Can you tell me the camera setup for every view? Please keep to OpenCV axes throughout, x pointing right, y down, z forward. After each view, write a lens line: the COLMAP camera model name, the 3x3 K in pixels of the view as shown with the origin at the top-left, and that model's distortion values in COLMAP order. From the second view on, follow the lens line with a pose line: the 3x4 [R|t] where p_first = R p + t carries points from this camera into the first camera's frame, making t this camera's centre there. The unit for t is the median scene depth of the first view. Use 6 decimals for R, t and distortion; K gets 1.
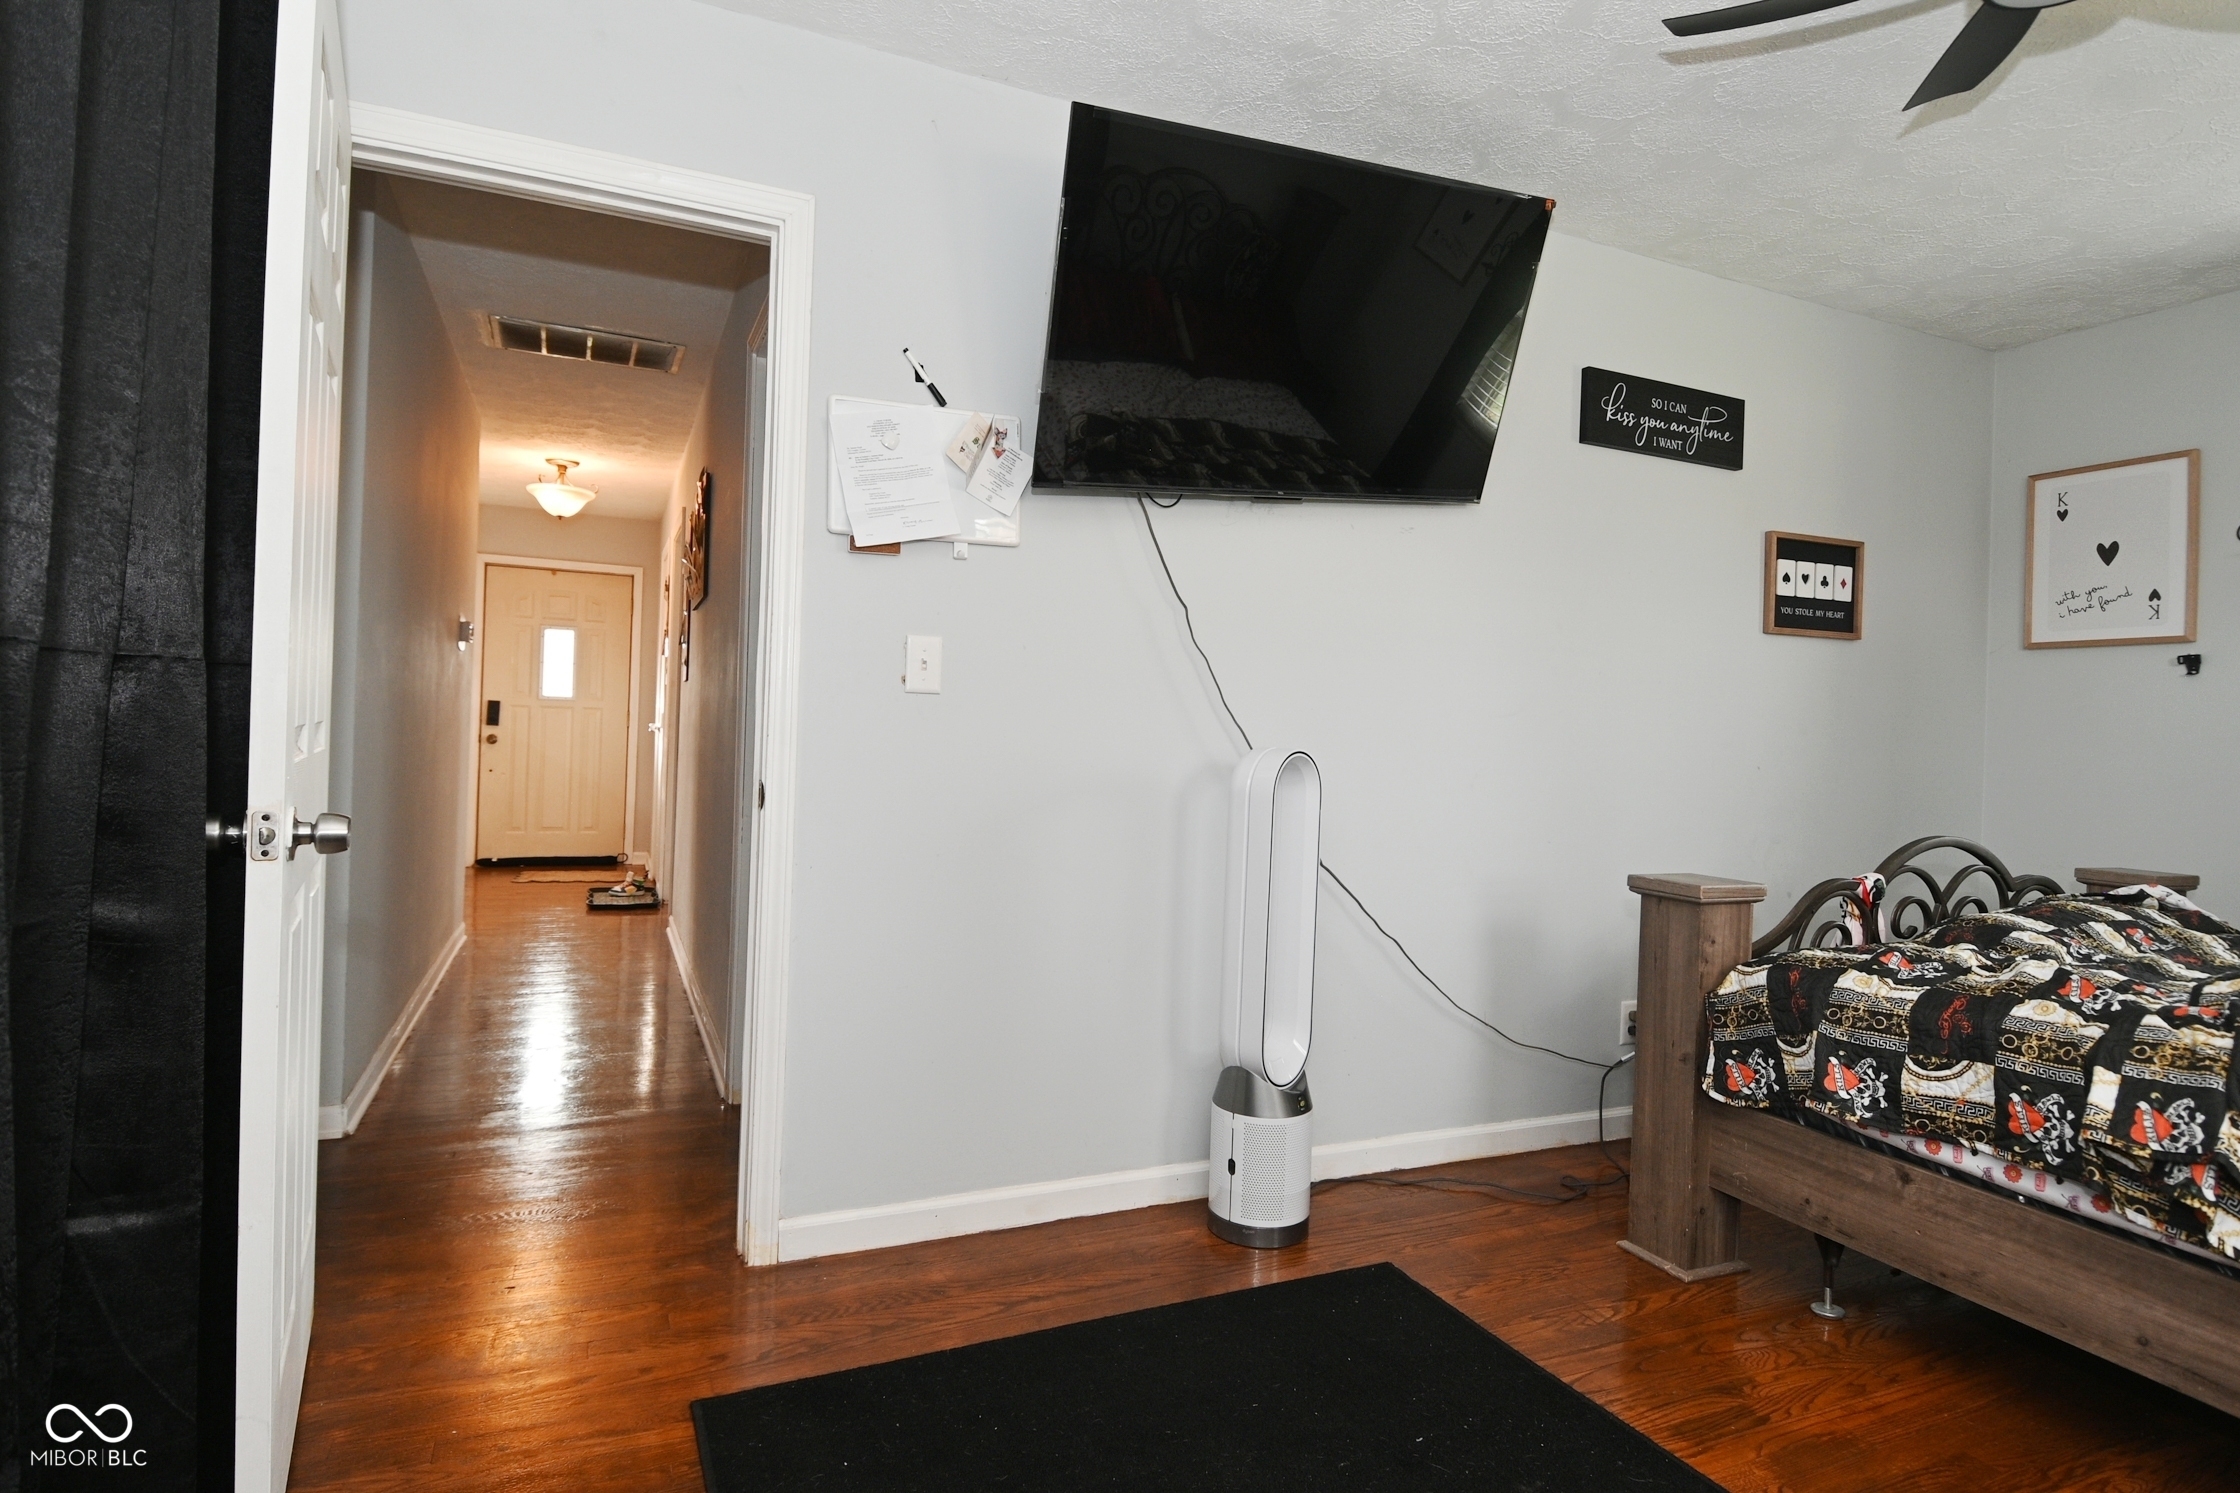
lens RADIAL K [[1186.9, 0, 1120.2], [0, 1186.9, 732.0], [0, 0, 1]] dist [-0.002048, -0.012398]
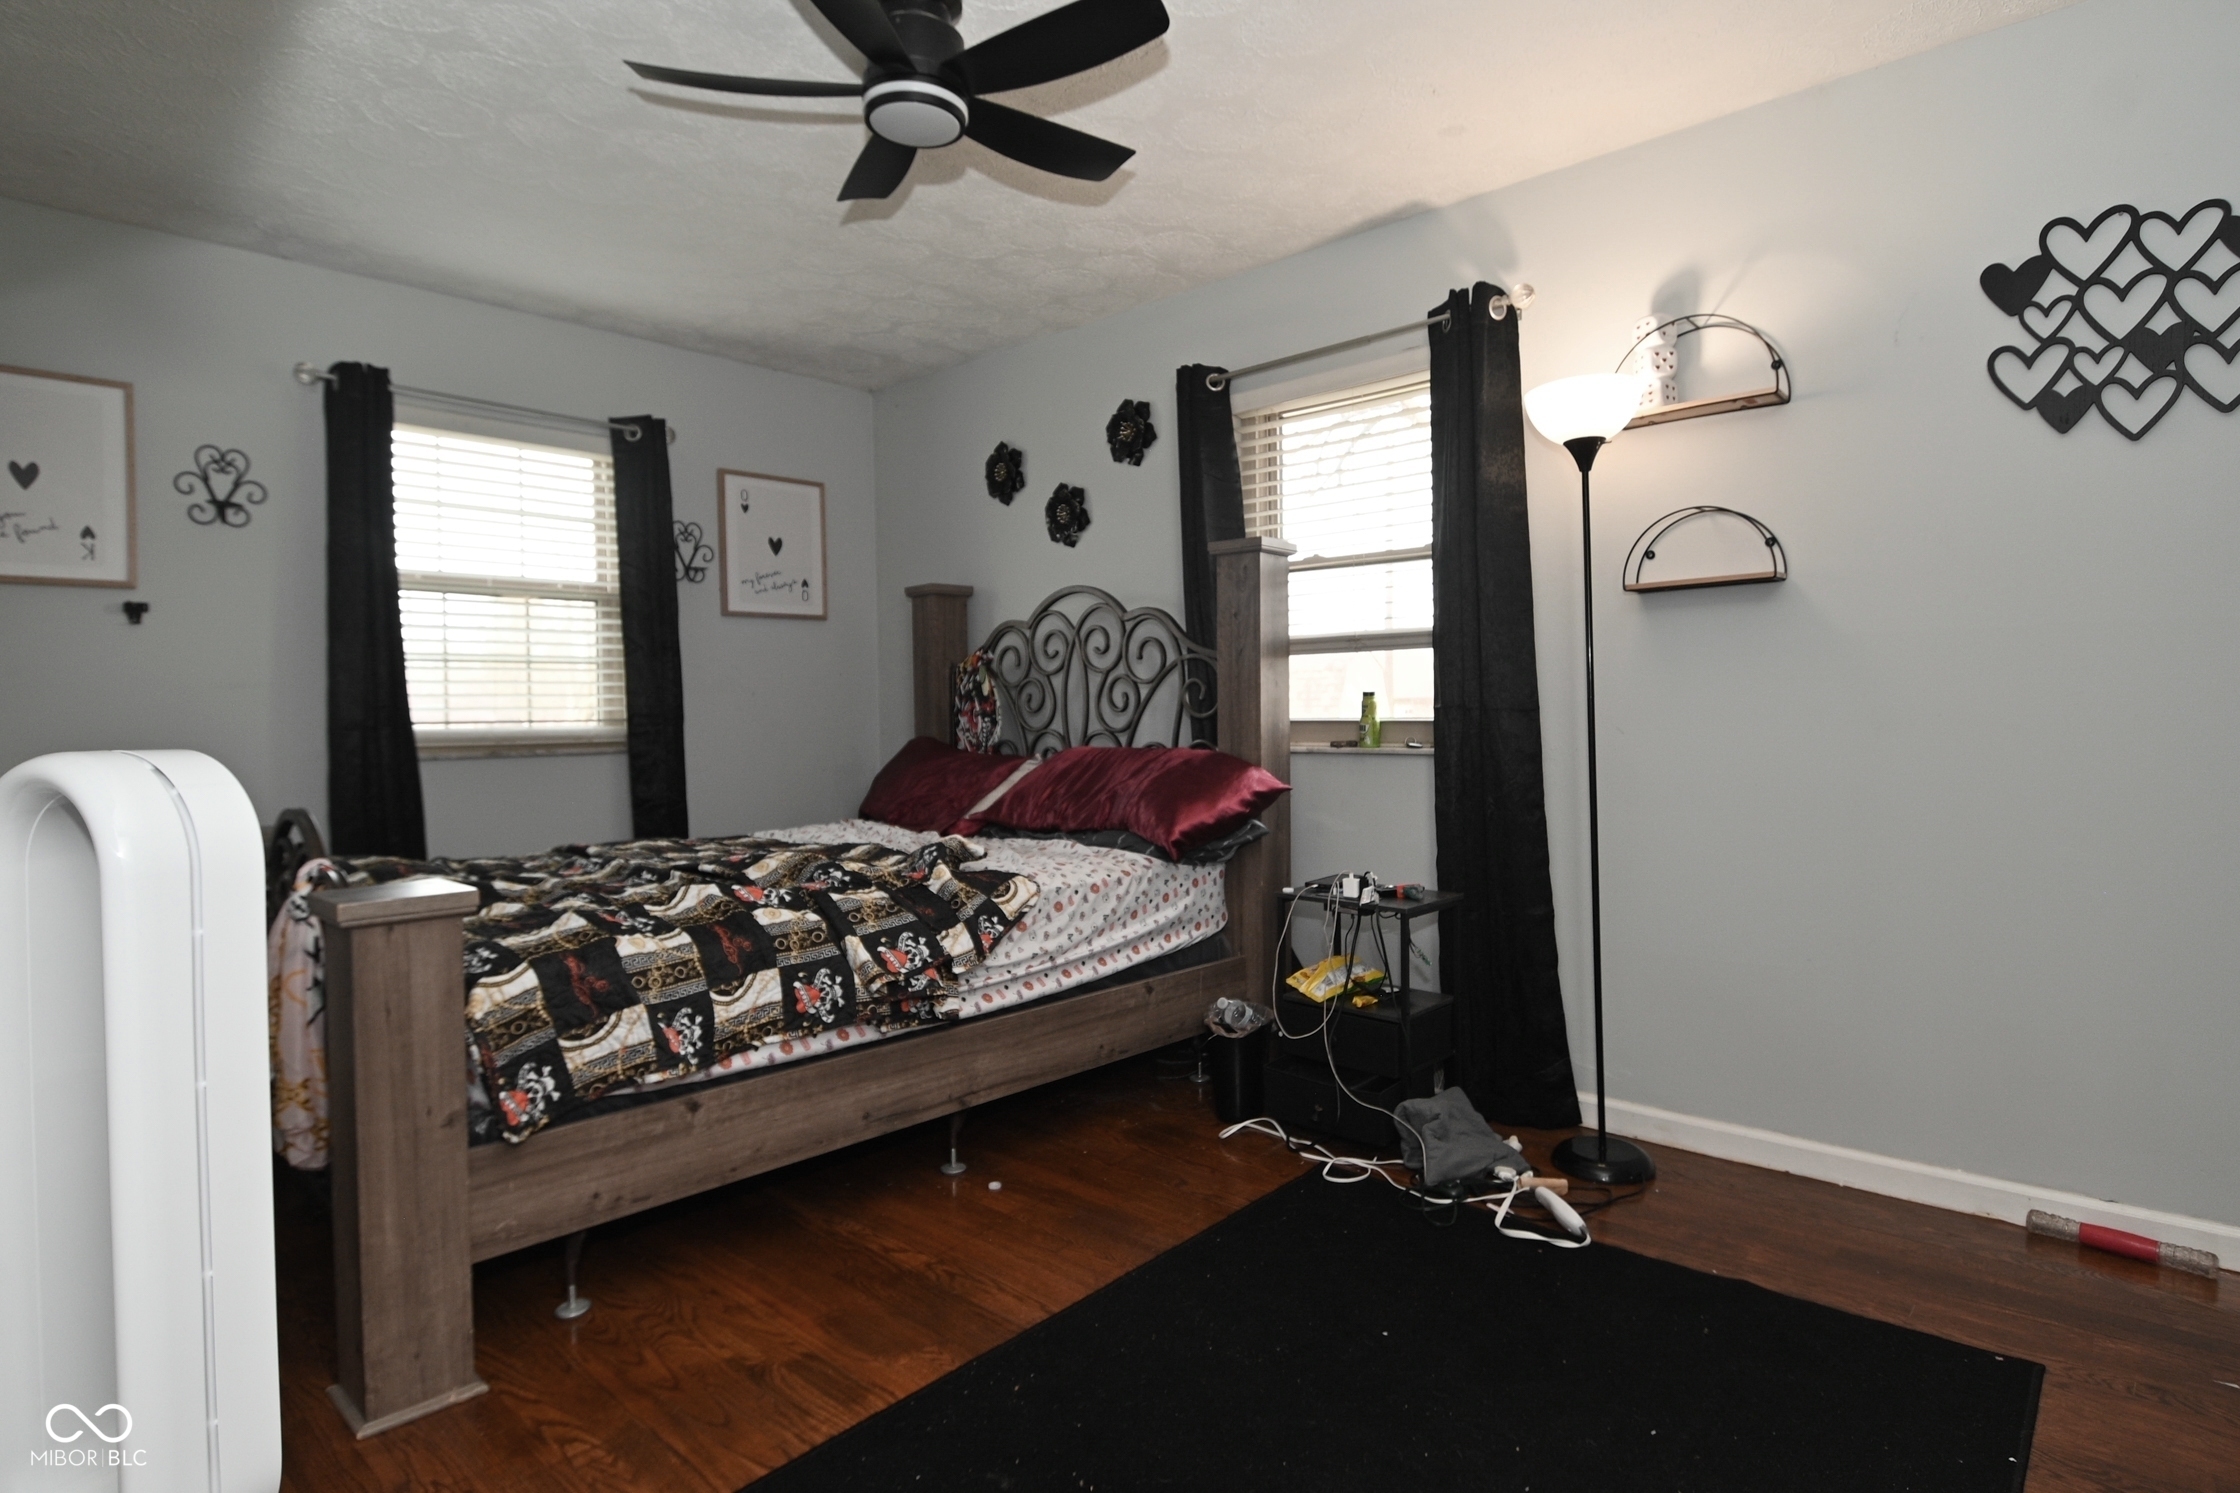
lens RADIAL K [[1178.0, 0, 1122.6], [0, 1178.0, 732.9], [0, 0, 1]] dist [0.024824, -0.032466]
pose [[-0.400341, -0.048029, 0.915107, -0.448583], [-0.001111, 0.998650, 0.051928, -0.017791], [-0.916365, 0.019772, -0.399854, 1.047554]]
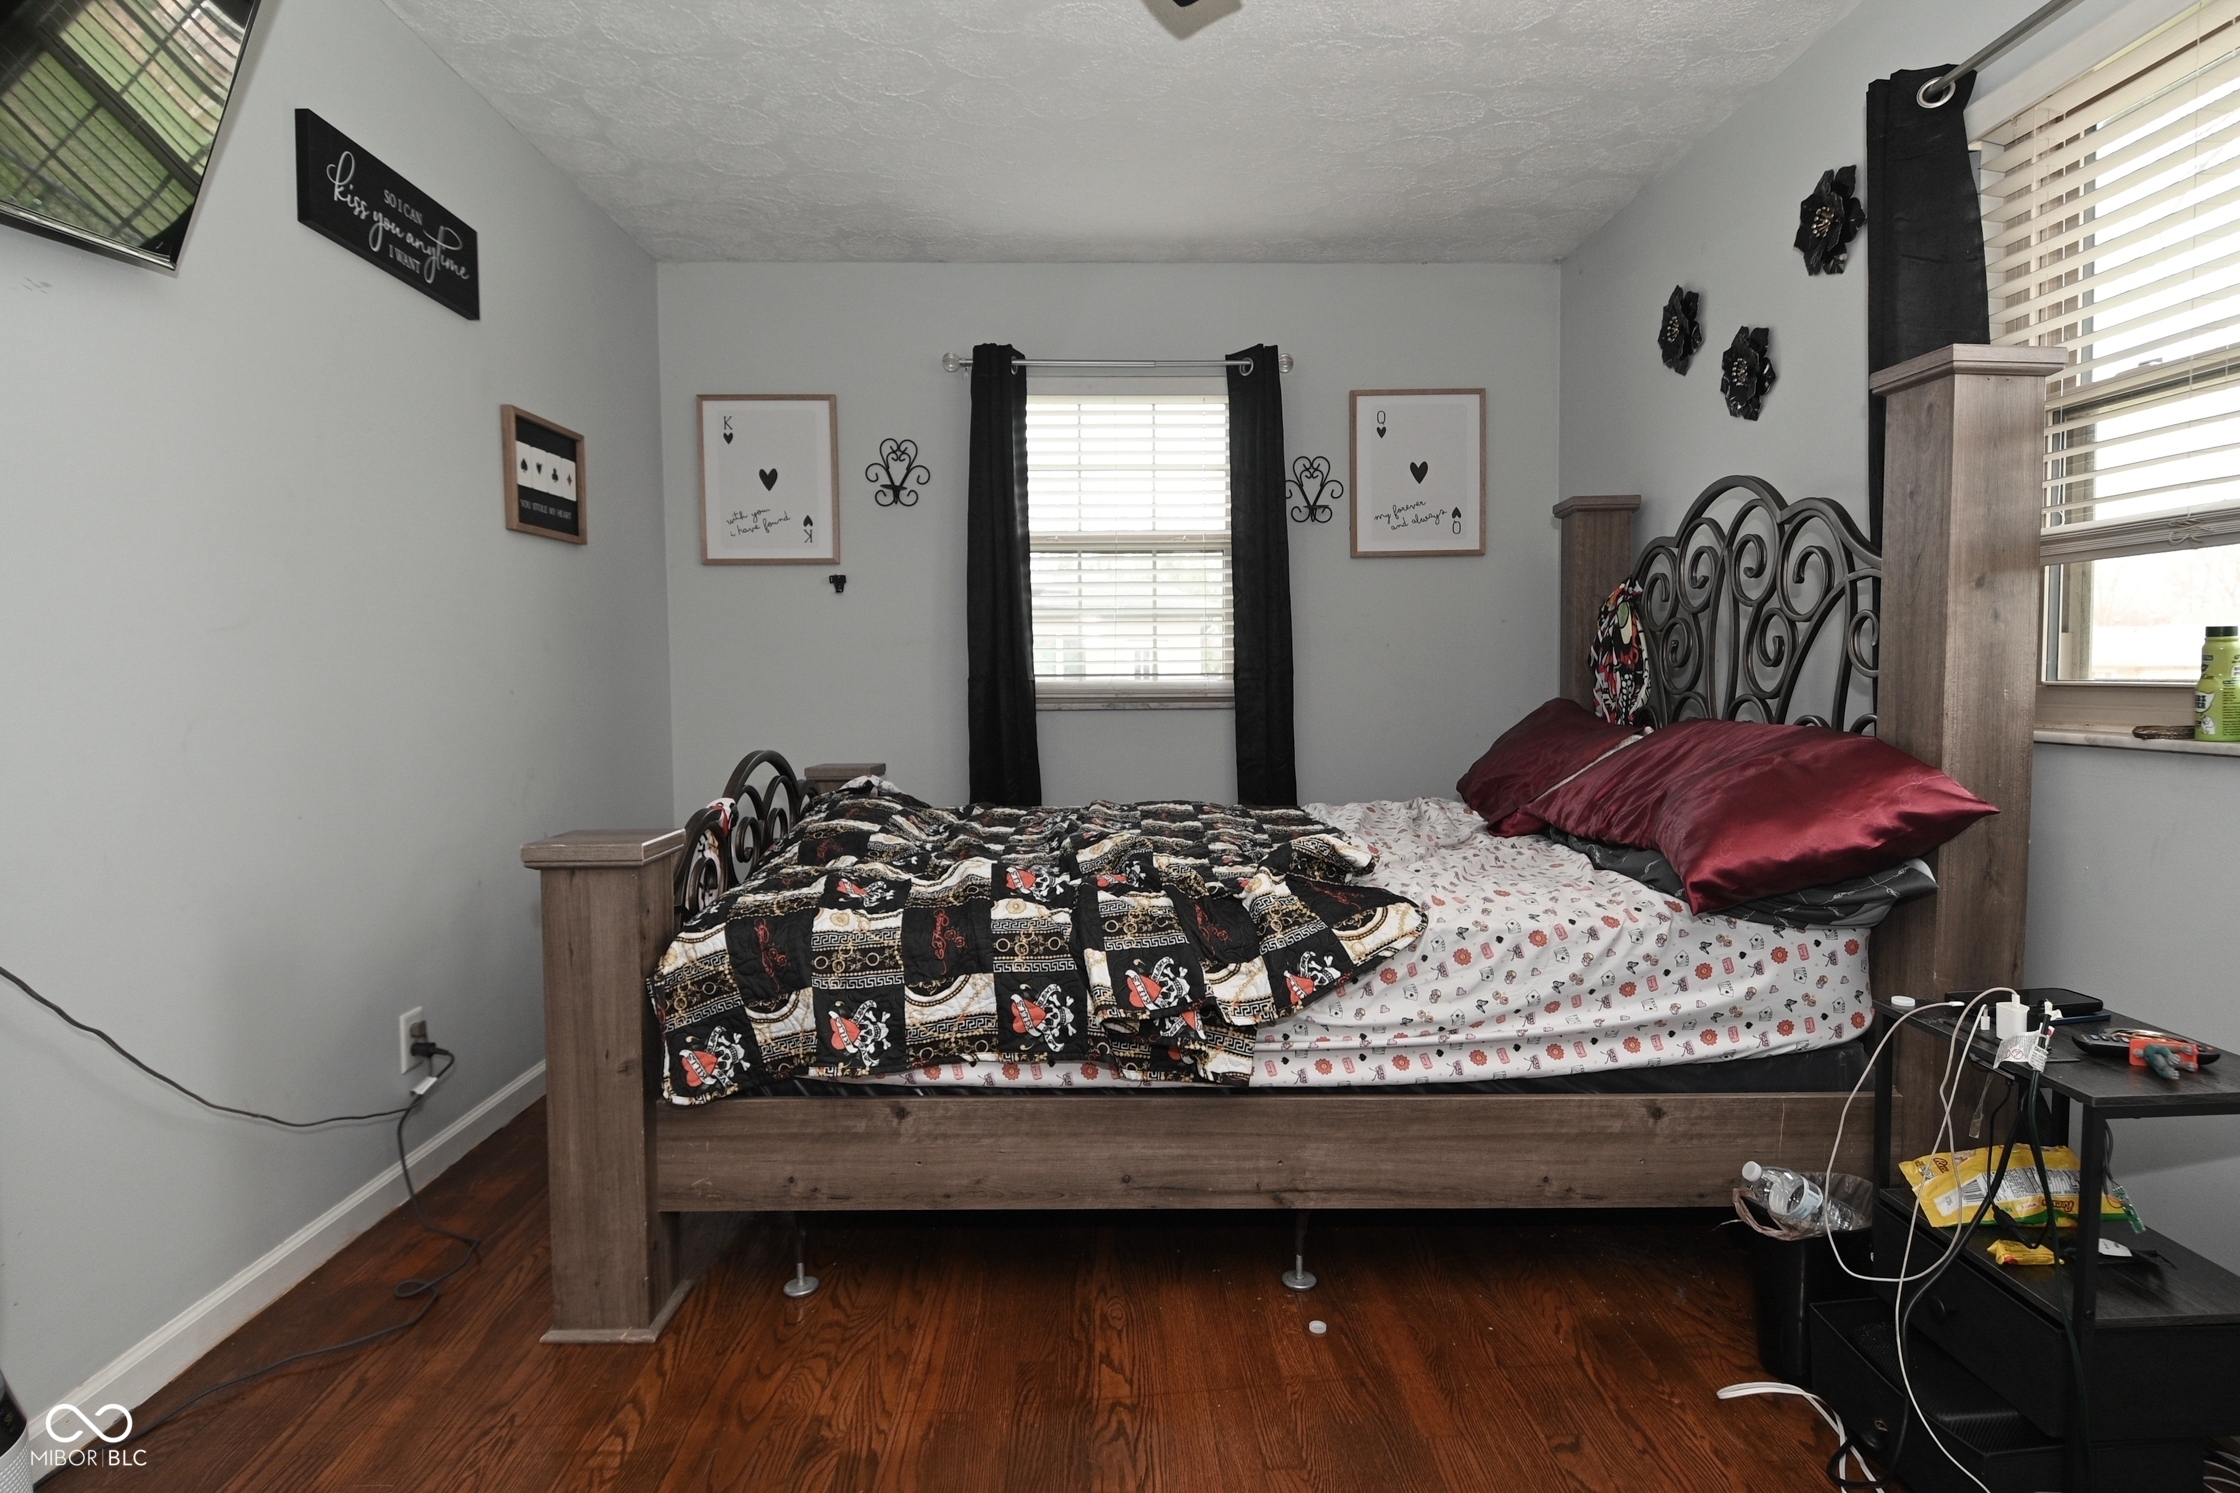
lens RADIAL K [[1178.0, 0, 1122.6], [0, 1178.0, 732.9], [0, 0, 1]] dist [0.024824, -0.032466]
pose [[0.380142, -0.084166, 0.921091, -0.112466], [0.021220, 0.996383, 0.082288, -0.000703], [-0.924685, -0.011736, 0.380553, 0.470428]]
